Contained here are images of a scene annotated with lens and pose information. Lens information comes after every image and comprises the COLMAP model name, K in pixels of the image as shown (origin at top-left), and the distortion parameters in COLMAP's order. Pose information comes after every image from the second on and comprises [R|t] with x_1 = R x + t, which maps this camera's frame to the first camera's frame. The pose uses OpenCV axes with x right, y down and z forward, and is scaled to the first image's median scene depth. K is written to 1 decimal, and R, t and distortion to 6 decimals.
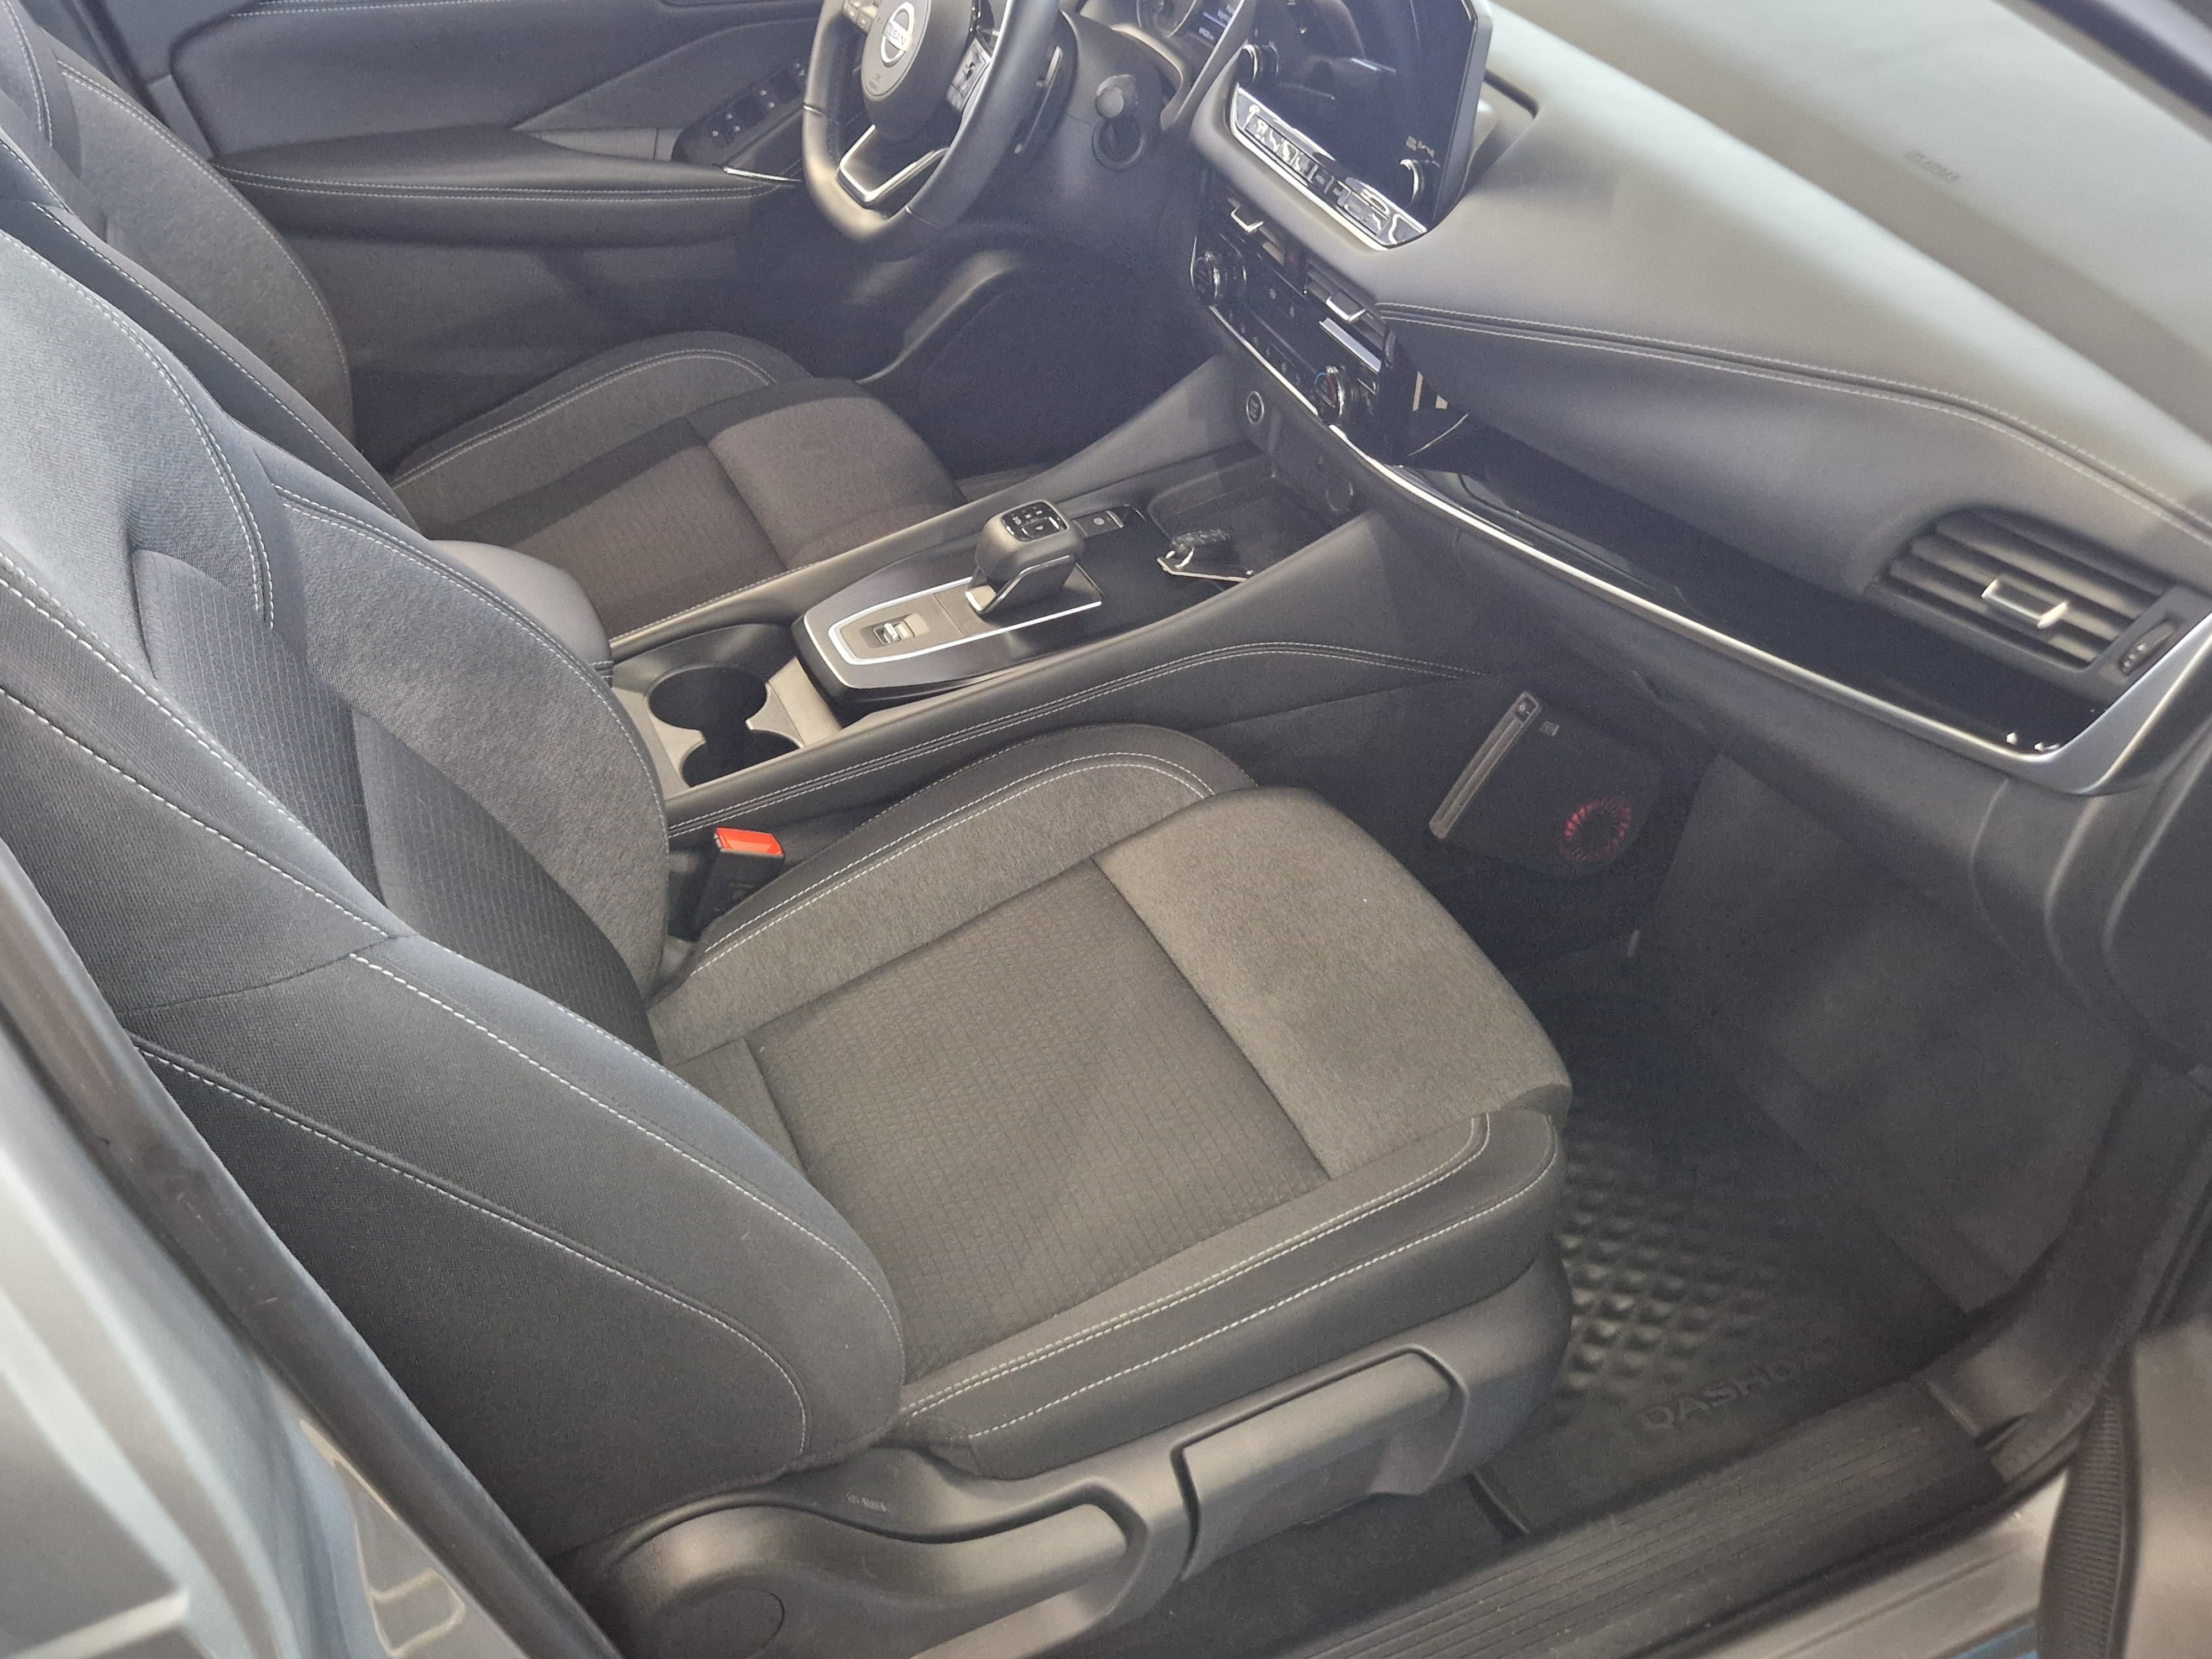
lens RADIAL K [[2015.3, 0, 1106.0], [0, 2015.3, 829.5], [0, 0, 1]] dist [0.028127, -0.007425]
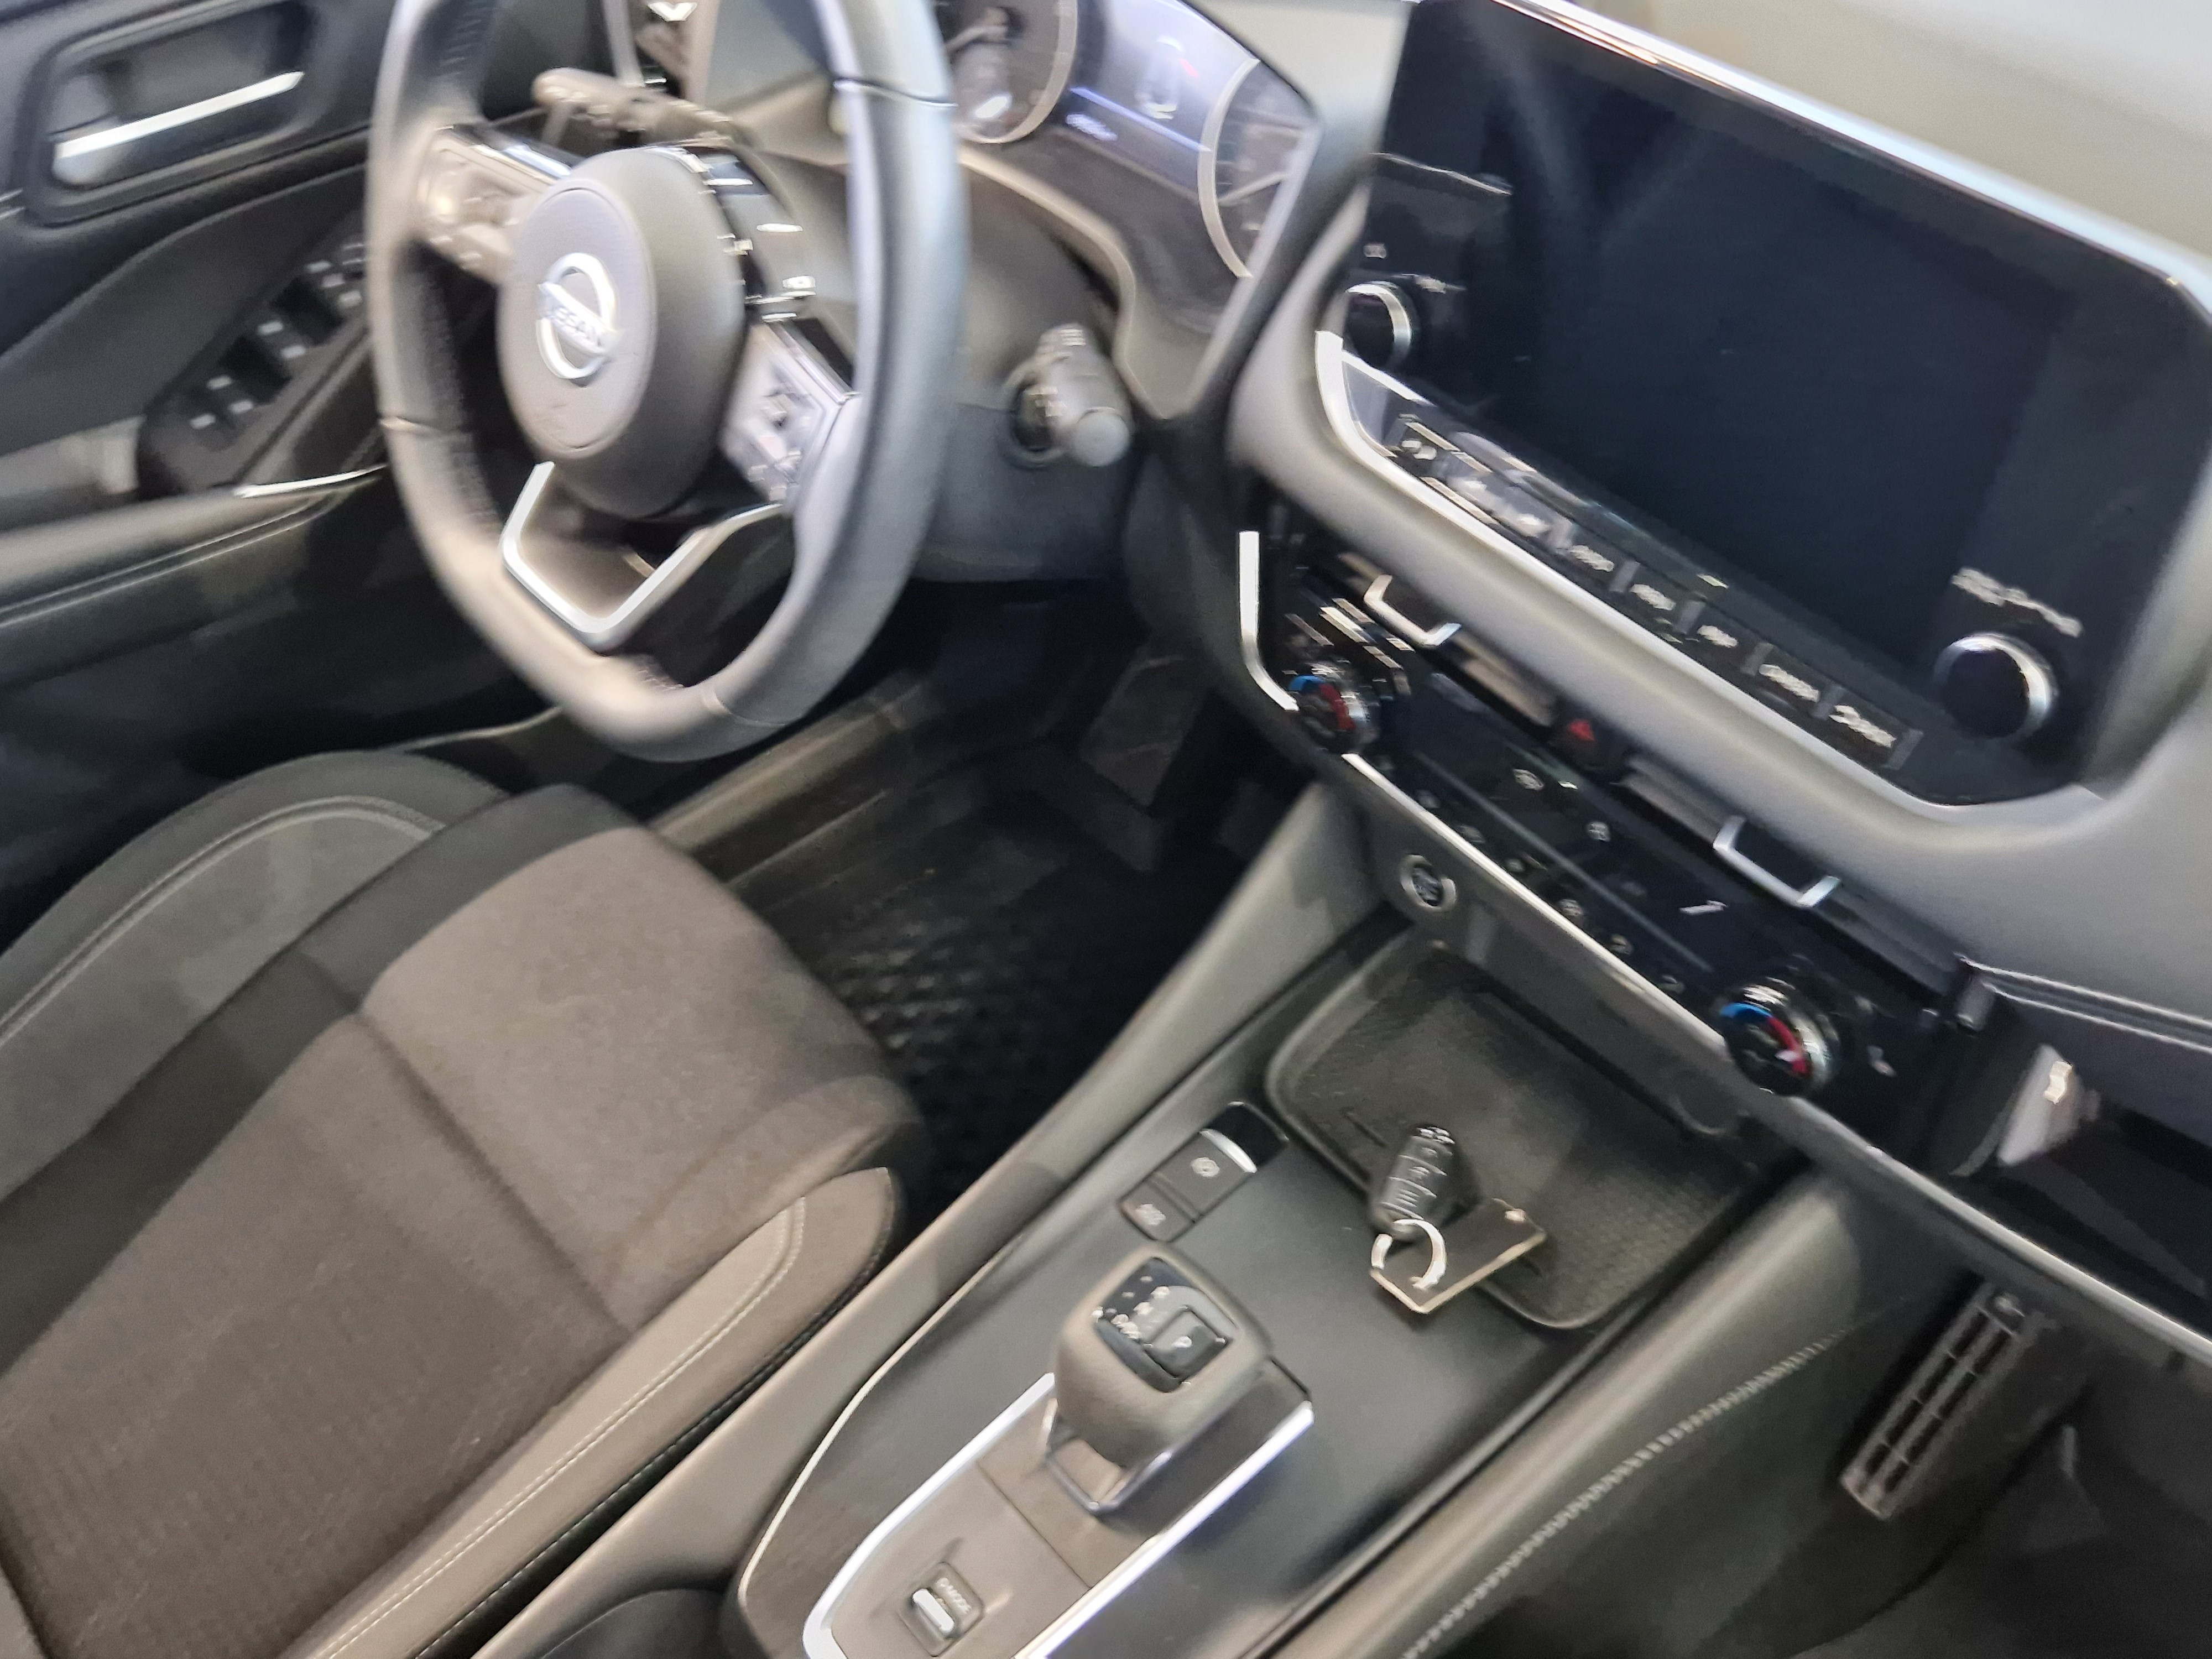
lens RADIAL K [[2015.3, 0, 1106.0], [0, 2015.3, 829.5], [0, 0, 1]] dist [0.028127, -0.007425]
pose [[0.953602, -0.251251, 0.165881, -0.088833], [0.227303, 0.962115, 0.150562, -0.303007], [-0.197425, -0.105871, 0.974584, 0.458830]]
